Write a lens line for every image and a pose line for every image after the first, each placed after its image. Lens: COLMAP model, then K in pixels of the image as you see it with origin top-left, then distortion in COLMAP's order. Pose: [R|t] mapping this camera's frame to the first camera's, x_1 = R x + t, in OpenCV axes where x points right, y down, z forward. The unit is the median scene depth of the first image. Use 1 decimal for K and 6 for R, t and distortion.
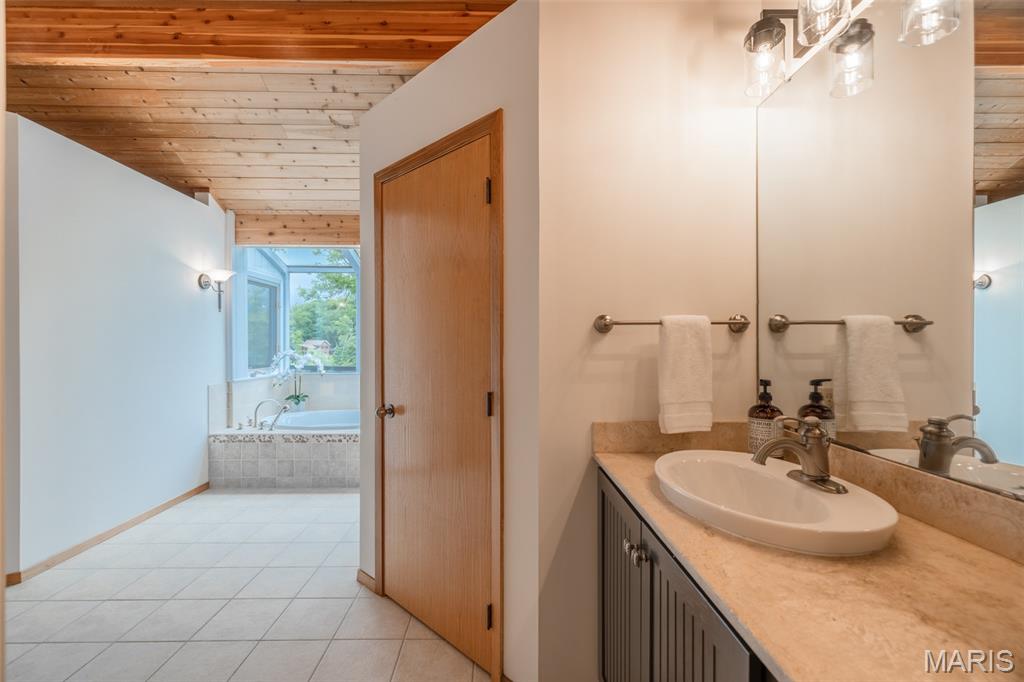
lens RADIAL K [[425.9, 0, 506.8], [0, 425.9, 341.8], [0, 0, 1]] dist [-0.002474, -0.000197]
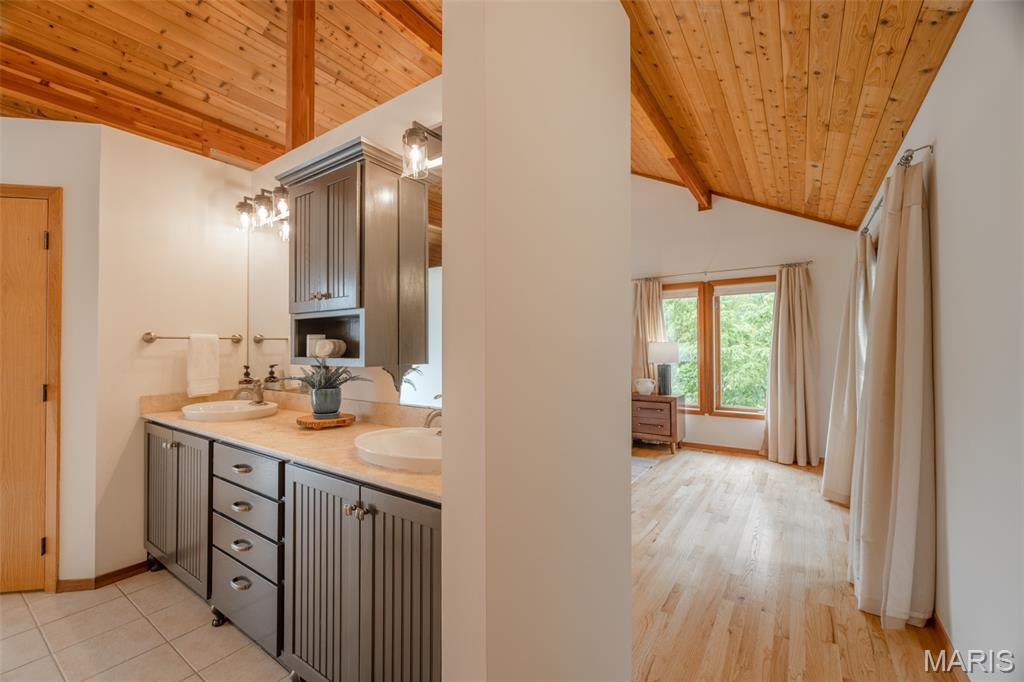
lens RADIAL K [[425.9, 0, 506.8], [0, 425.9, 341.8], [0, 0, 1]] dist [-0.002474, -0.000197]
pose [[0.588014, 0.011304, 0.808772, -0.308178], [0.004371, 0.999843, -0.017152, 0.010242], [-0.808839, 0.013621, 0.587873, -1.157360]]
